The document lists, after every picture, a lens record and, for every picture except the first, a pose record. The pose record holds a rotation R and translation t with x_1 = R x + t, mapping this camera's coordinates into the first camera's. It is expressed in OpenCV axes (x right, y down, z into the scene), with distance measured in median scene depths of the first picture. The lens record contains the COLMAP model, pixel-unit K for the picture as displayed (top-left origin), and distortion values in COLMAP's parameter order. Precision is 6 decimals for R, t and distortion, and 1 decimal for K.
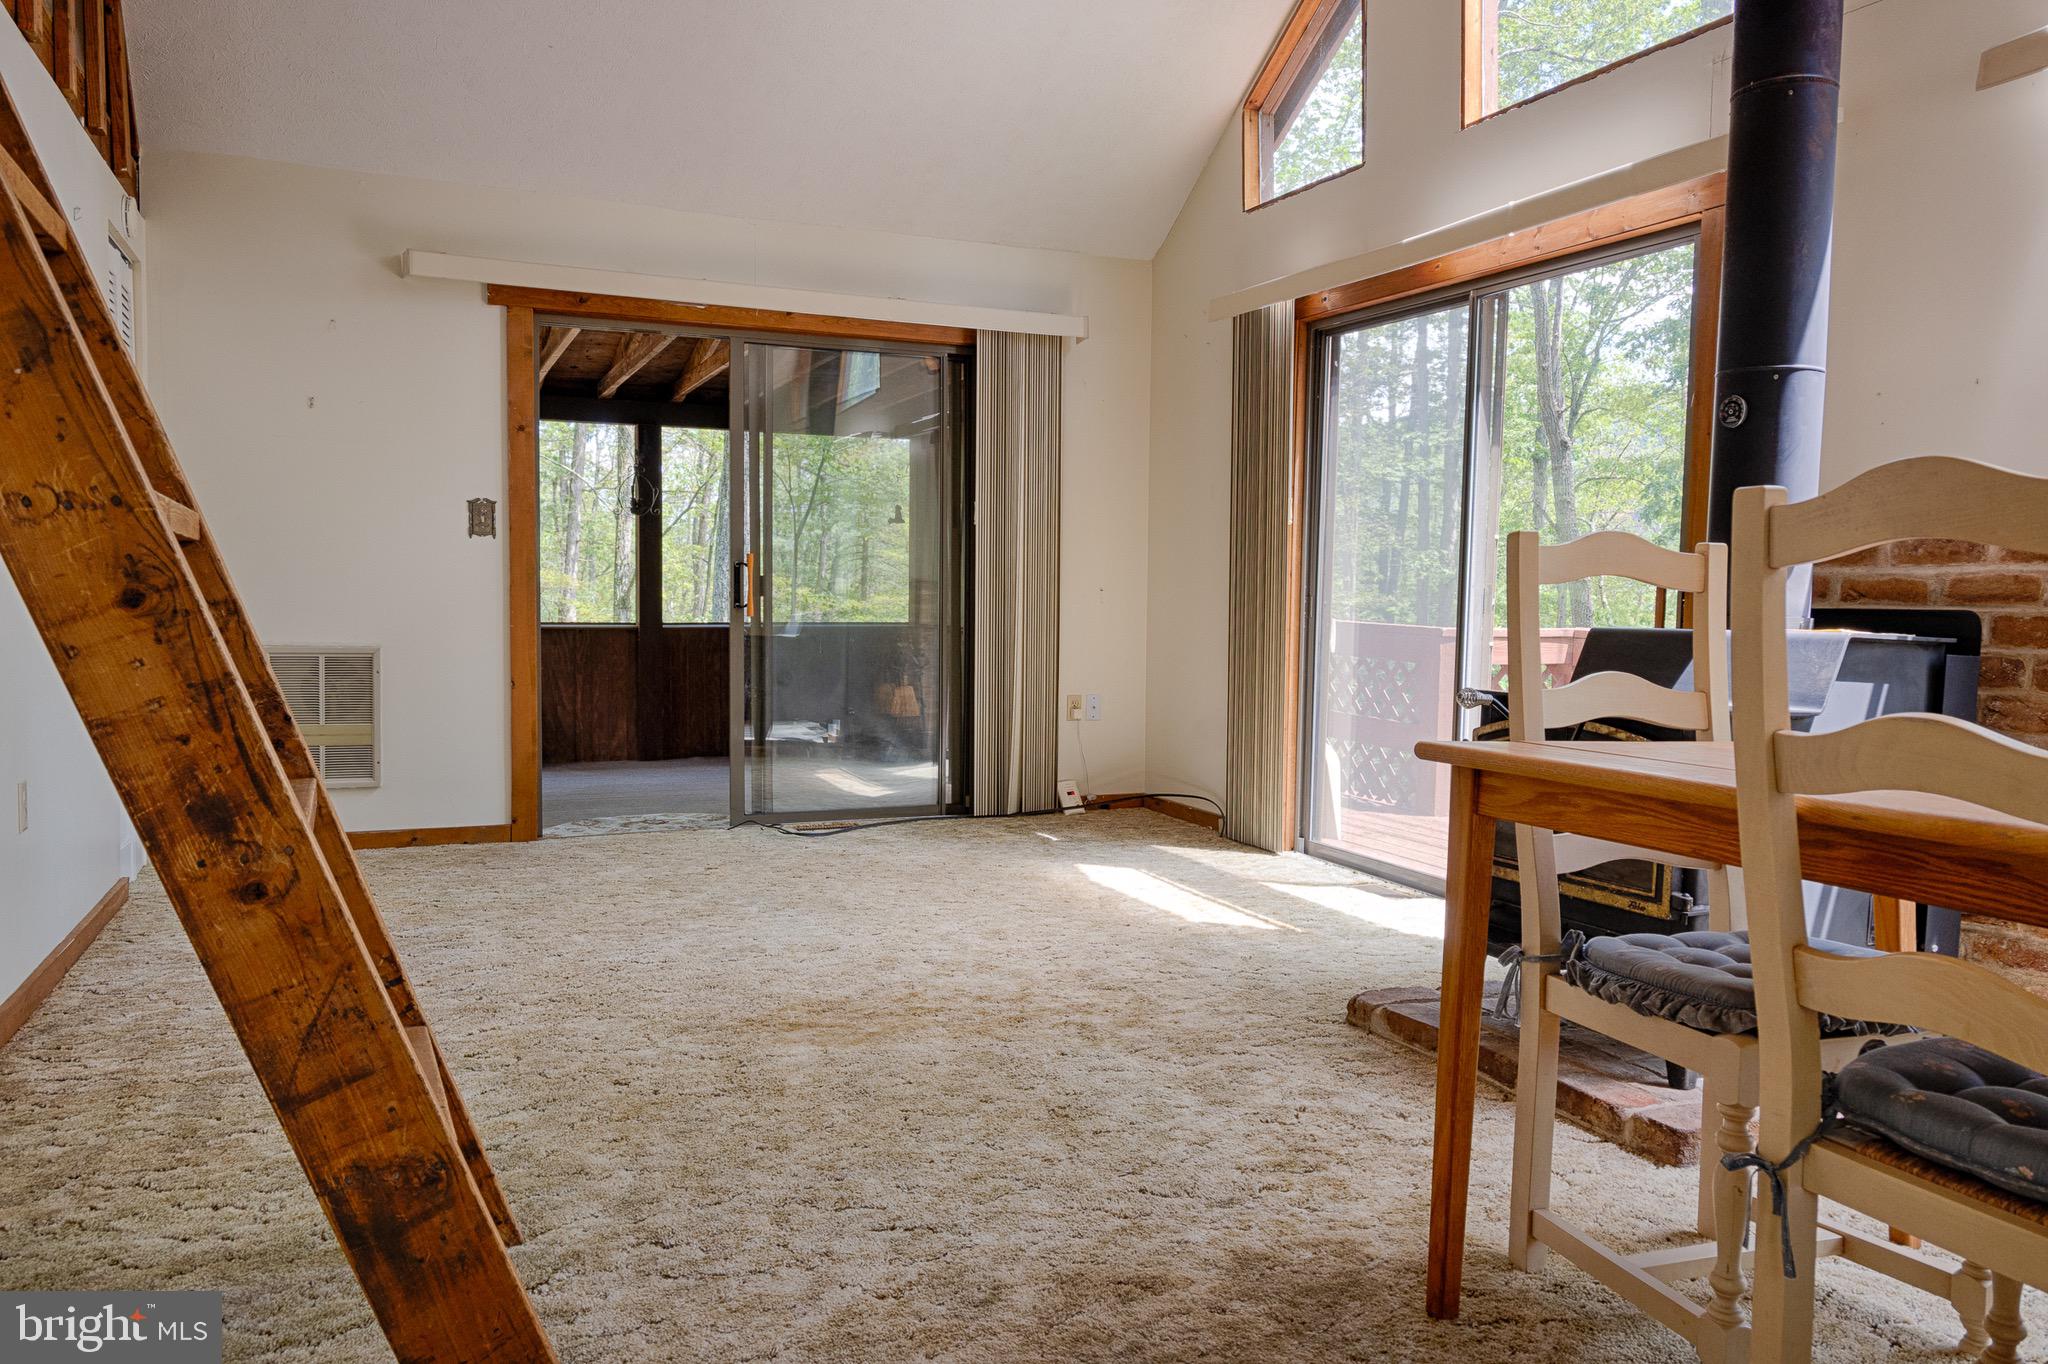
lens RADIAL K [[1454.7, 0, 1024.0], [0, 1454.7, 682.0], [0, 0, 1]] dist [-0.008826, 0.006565]
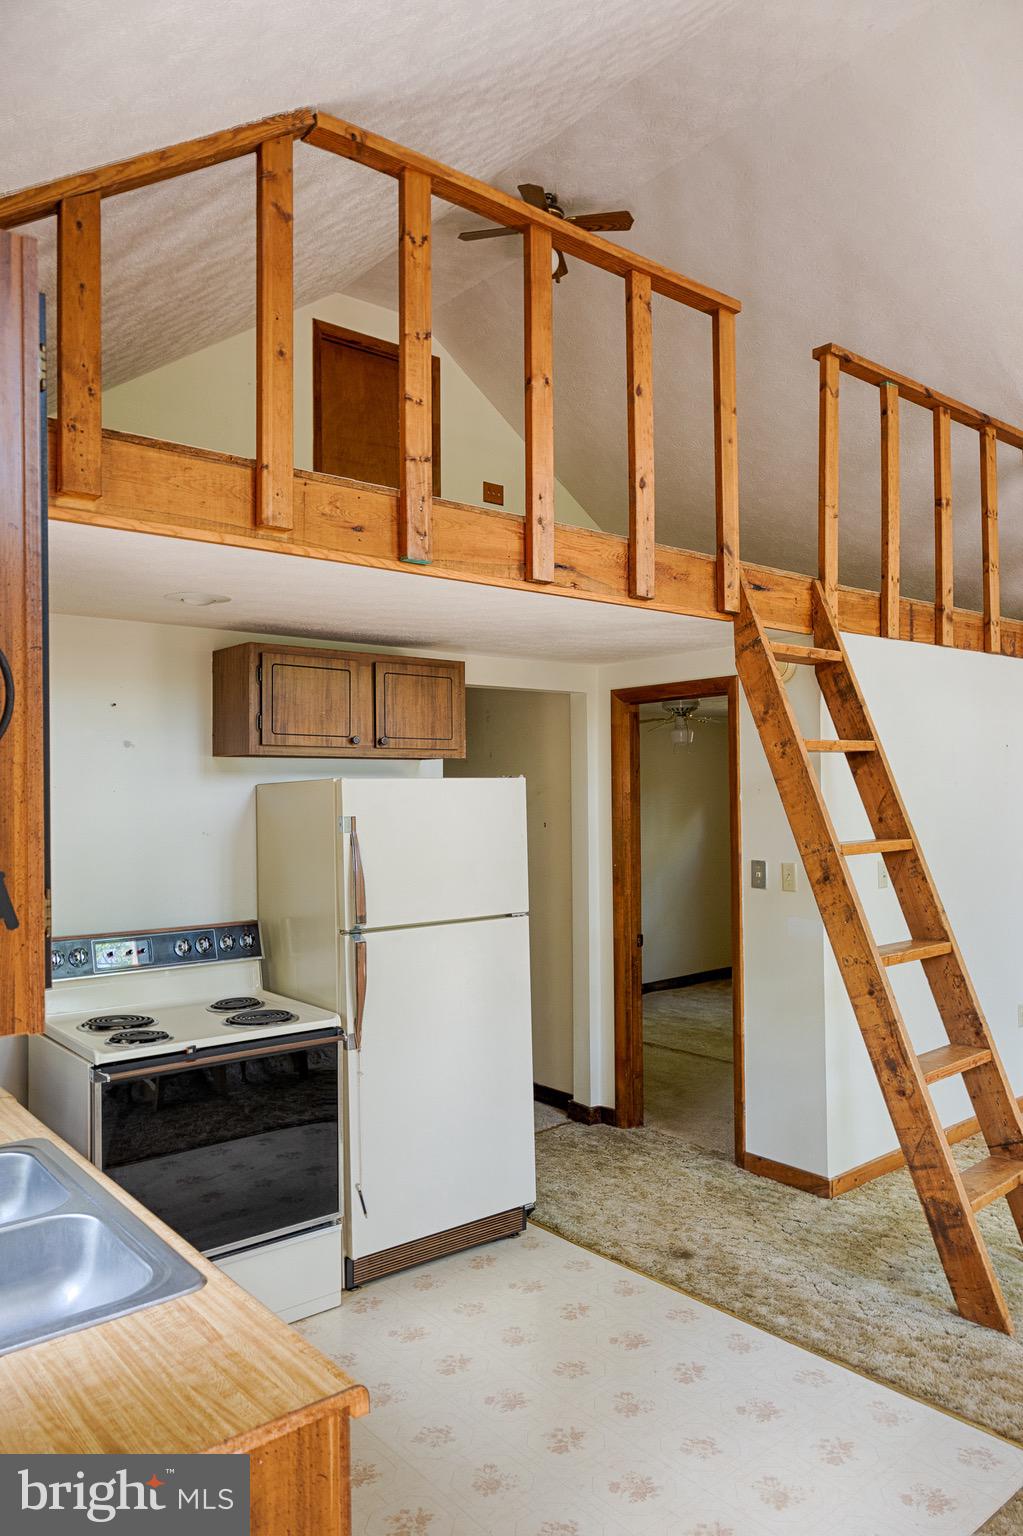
lens RADIAL K [[1065.0, 0, 502.5], [0, 1065.0, 766.7], [0, 0, 1]] dist [-0.005989, -0.000720]
pose [[0.274630, -0.035104, -0.960909, 0.719174], [-0.036200, 0.998247, -0.046814, -0.206634], [0.960868, 0.047641, 0.272878, -0.229053]]
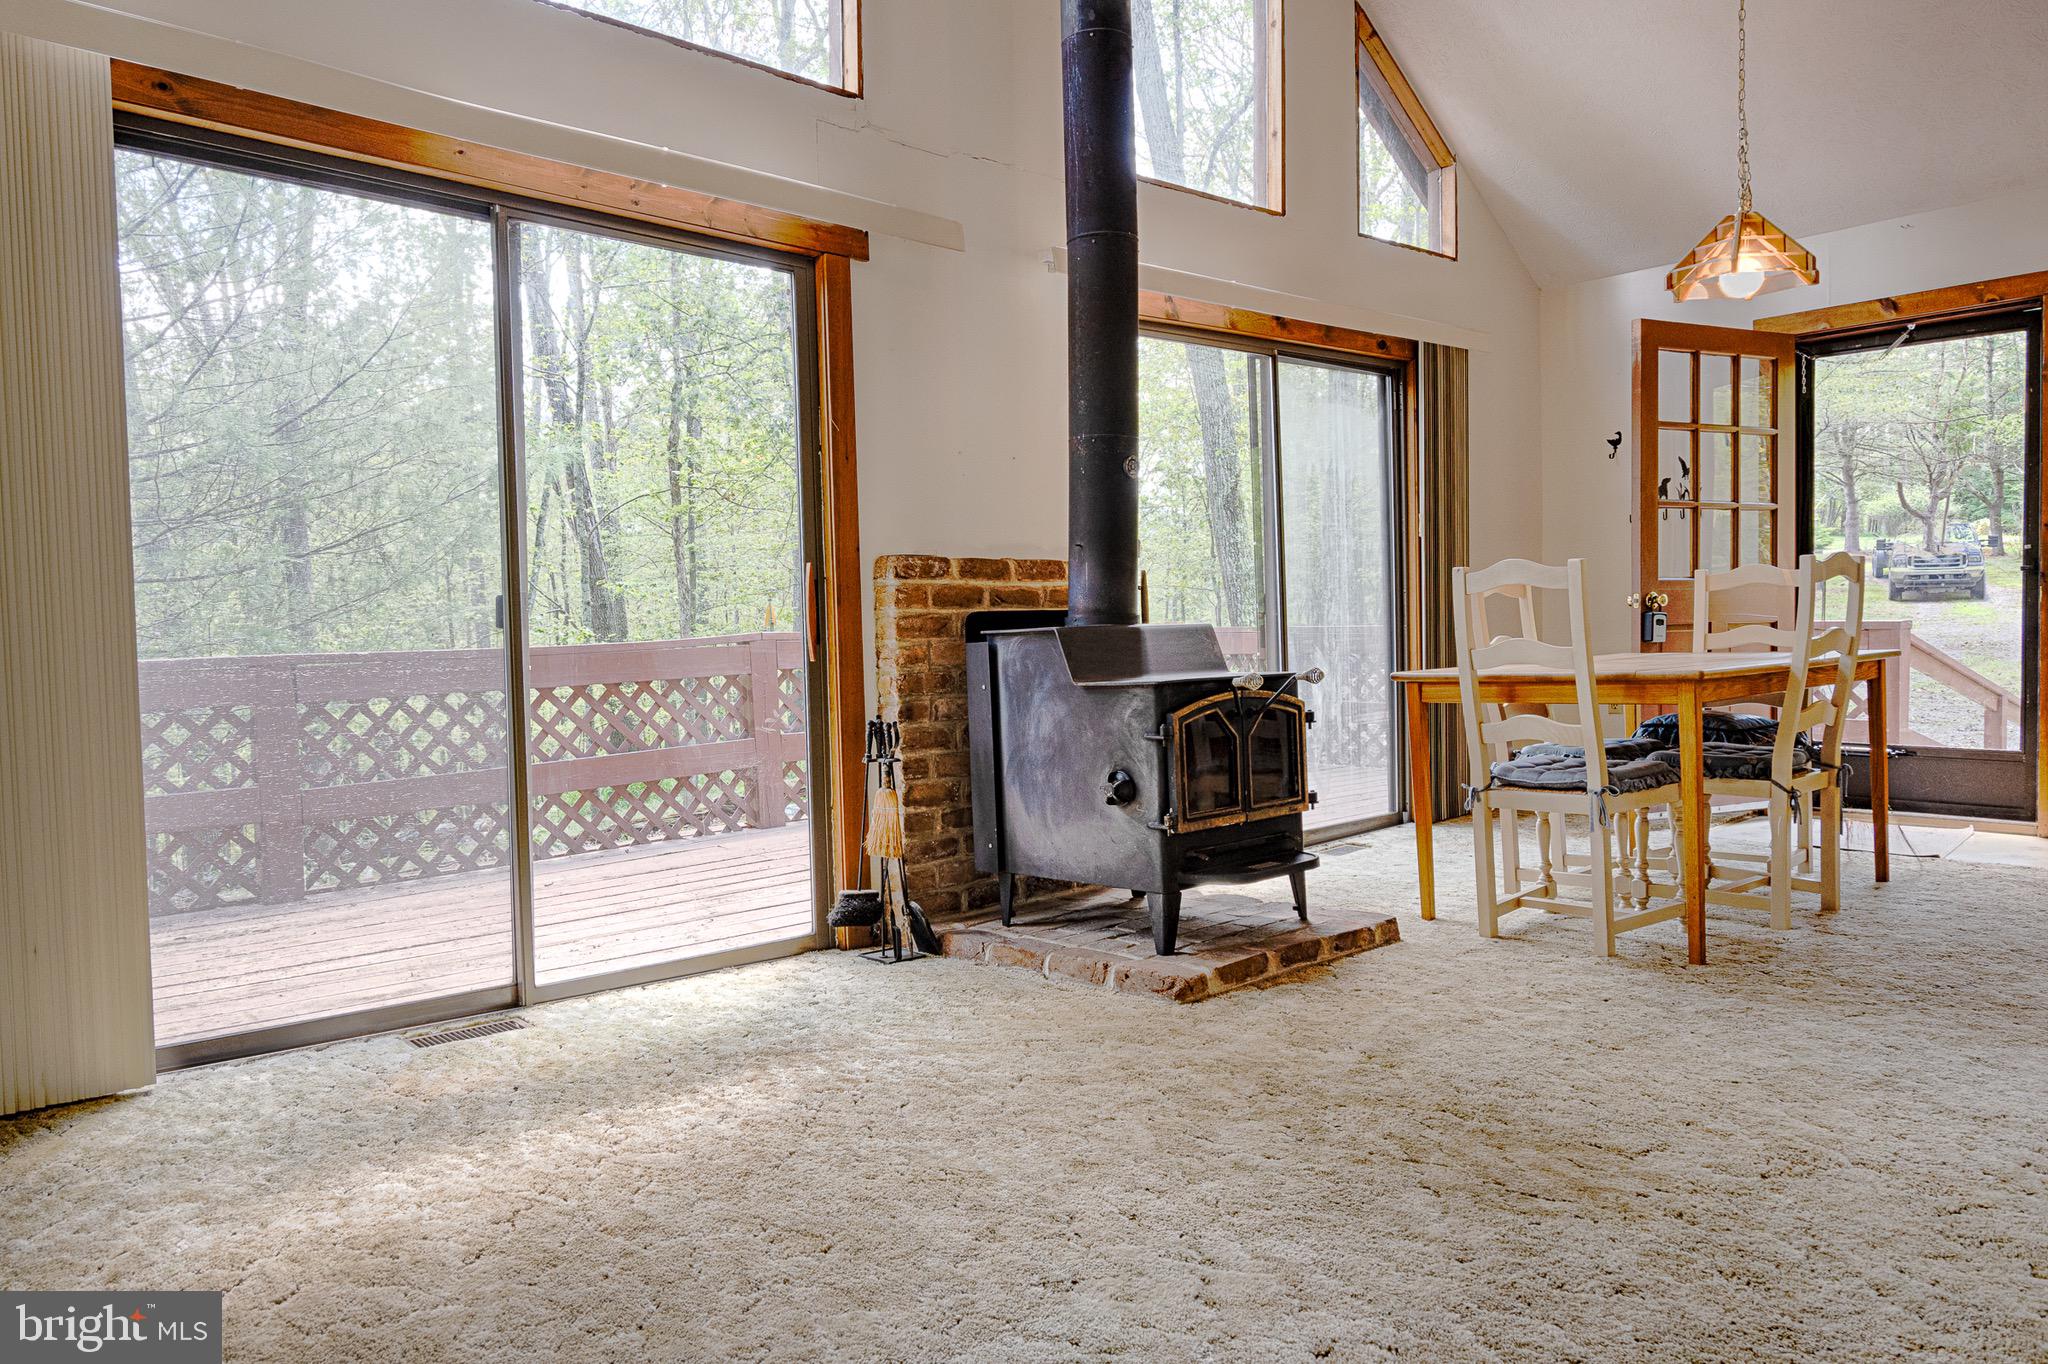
lens RADIAL K [[1392.8, 0, 1018.8], [0, 1392.8, 670.5], [0, 0, 1]] dist [-0.007959, -0.004120]
pose [[-0.320147, -0.045081, 0.946295, -0.768369], [0.064018, 0.995555, 0.069086, -0.095451], [-0.945202, 0.082697, -0.315838, 1.590215]]
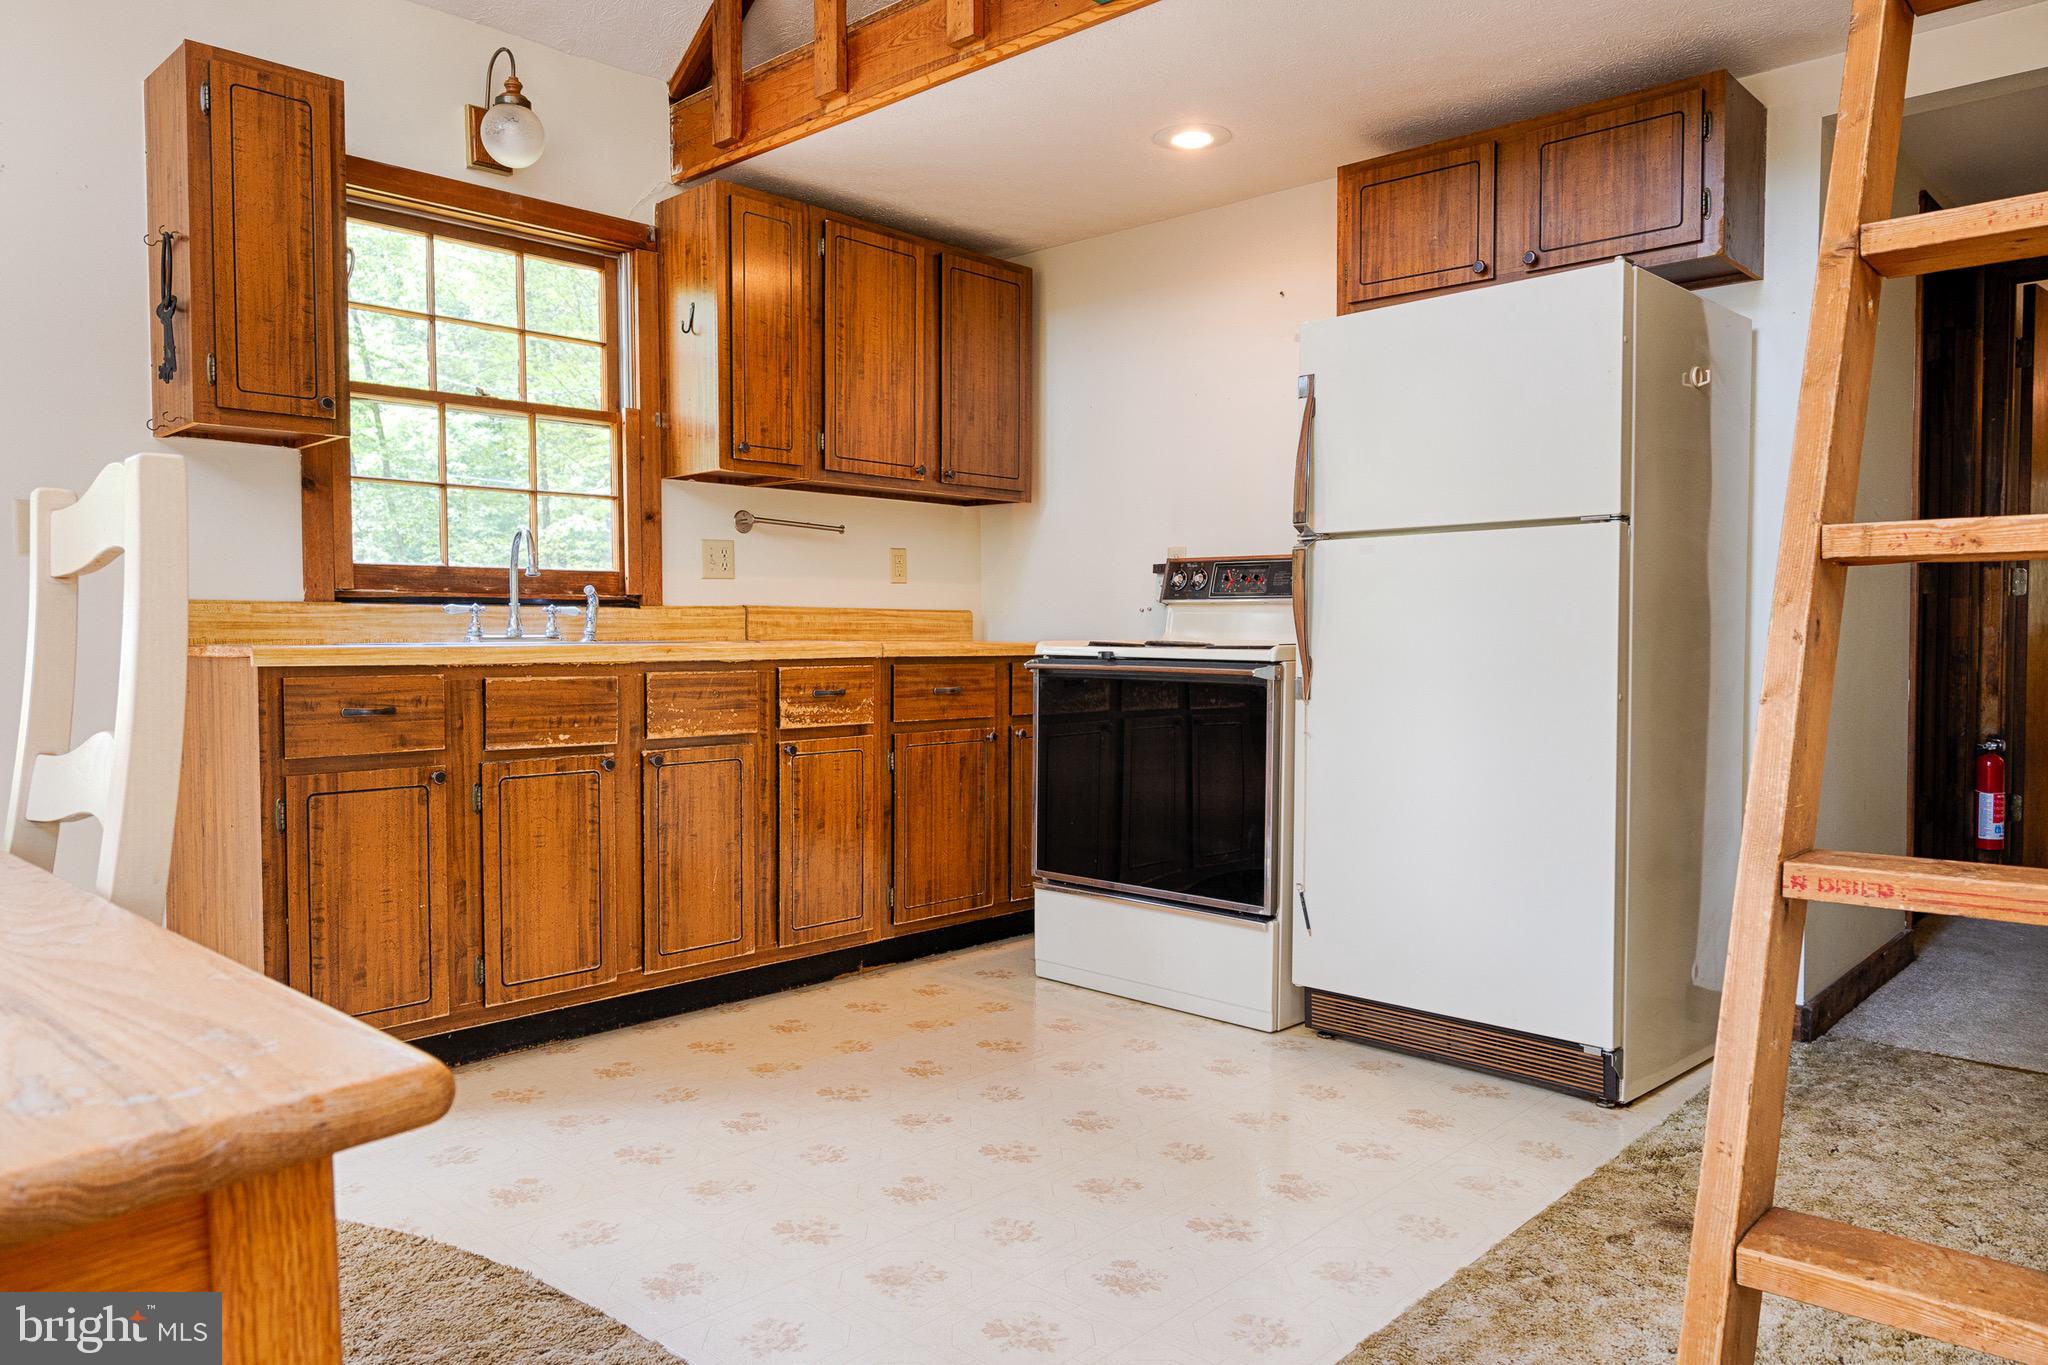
lens RADIAL K [[1420.0, 0, 1024.0], [0, 1420.0, 682.5], [0, 0, 1]] dist [-0.005989, -0.000720]
pose [[-0.923402, 0.002775, -0.383825, 0.181188], [-0.029830, 0.996431, 0.078968, -0.043300], [0.382675, 0.084369, -0.920023, 0.880587]]
